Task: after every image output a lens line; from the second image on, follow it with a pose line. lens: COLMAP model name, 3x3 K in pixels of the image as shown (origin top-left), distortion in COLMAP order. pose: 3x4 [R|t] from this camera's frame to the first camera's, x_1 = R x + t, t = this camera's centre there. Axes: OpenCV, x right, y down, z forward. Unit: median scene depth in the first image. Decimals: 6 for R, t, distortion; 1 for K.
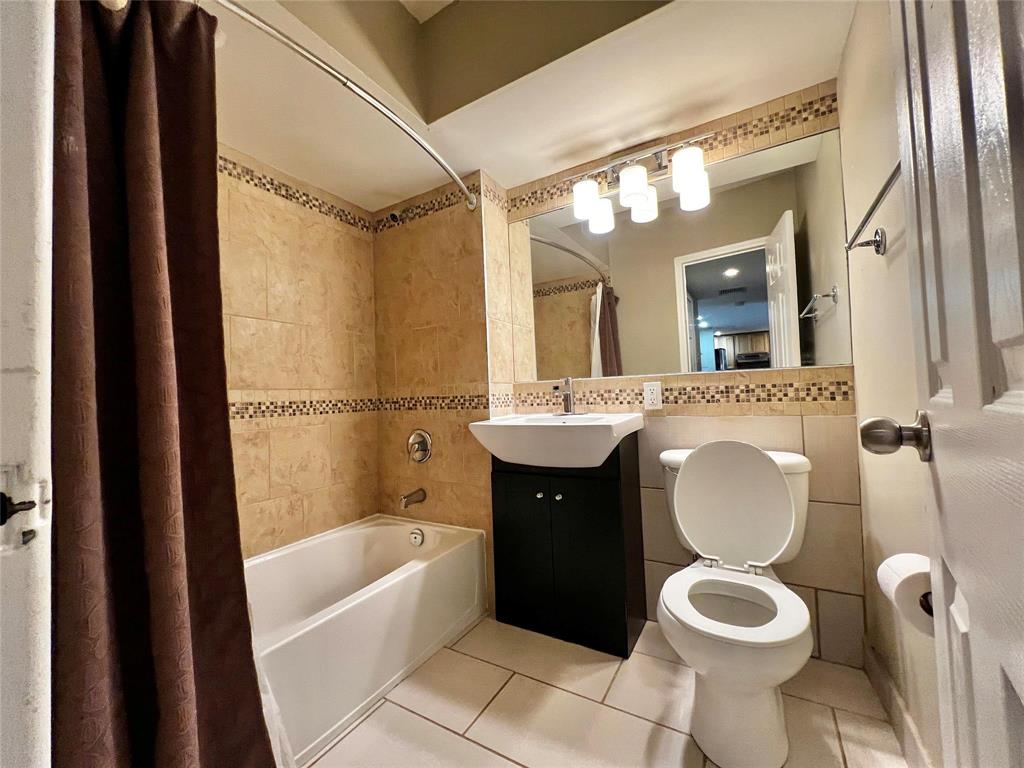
lens RADIAL K [[405.3, 0, 512.0], [0, 405.3, 384.0], [0, 0, 1]] dist [-0.000710, -0.000036]
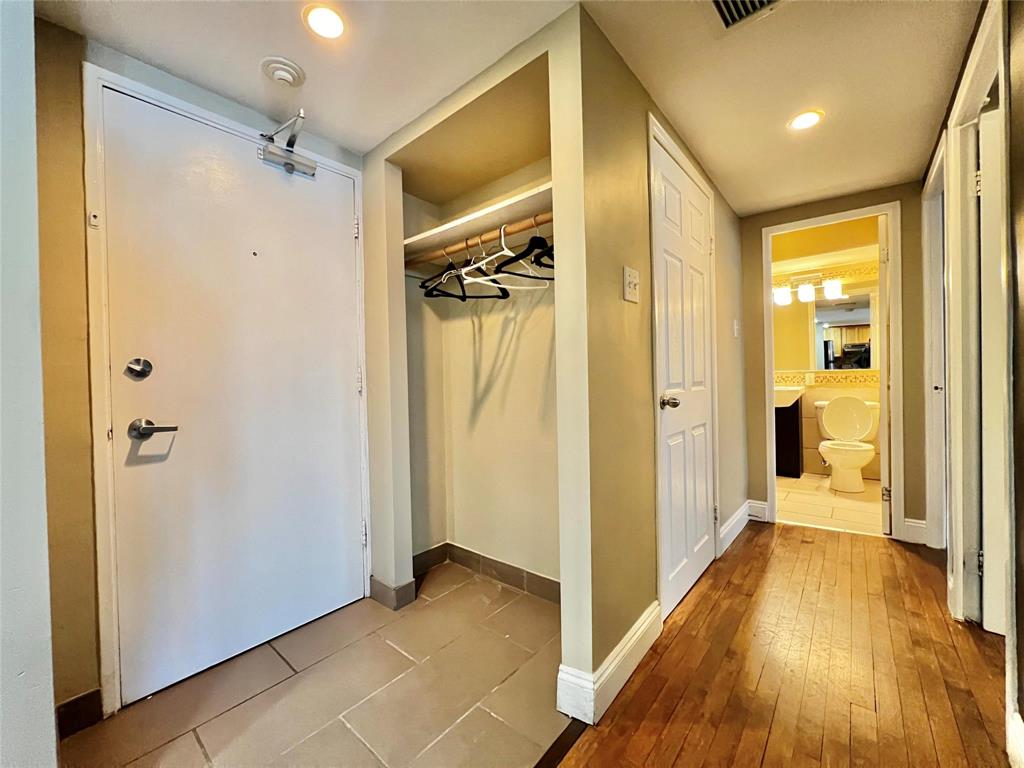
lens RADIAL K [[407.7, 0, 509.7], [0, 407.7, 382.9], [0, 0, 1]] dist [-0.001772, 0.000230]
pose [[0.985382, 0.015746, -0.169630, -0.971140], [-0.008335, 0.998983, 0.044314, -0.040645], [0.170155, -0.042252, 0.984511, -1.628777]]
